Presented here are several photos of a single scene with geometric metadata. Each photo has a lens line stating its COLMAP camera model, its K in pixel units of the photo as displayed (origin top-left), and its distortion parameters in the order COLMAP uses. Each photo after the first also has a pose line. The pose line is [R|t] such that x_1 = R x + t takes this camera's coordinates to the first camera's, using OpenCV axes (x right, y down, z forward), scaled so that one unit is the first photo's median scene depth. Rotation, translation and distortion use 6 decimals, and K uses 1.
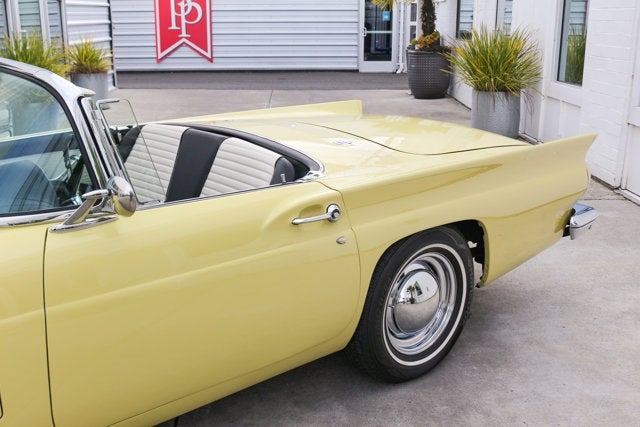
lens RADIAL K [[715.1, 0, 300.8], [0, 715.1, 213.5], [0, 0, 1]] dist [-0.046431, -0.015578]
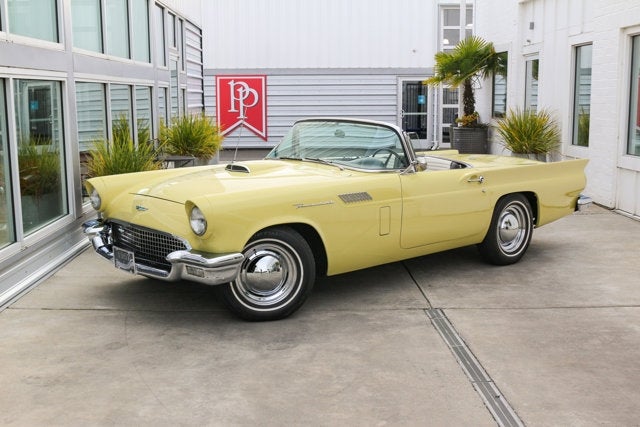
lens RADIAL K [[779.8, 0, 320.0], [0, 779.8, 213.5], [0, 0, 1]] dist [-0.018577, 0.018512]
pose [[0.999772, -0.007203, 0.020109, -0.108348], [0.009633, 0.992299, -0.123494, 0.084557], [-0.019064, 0.123660, 0.992142, -0.320560]]
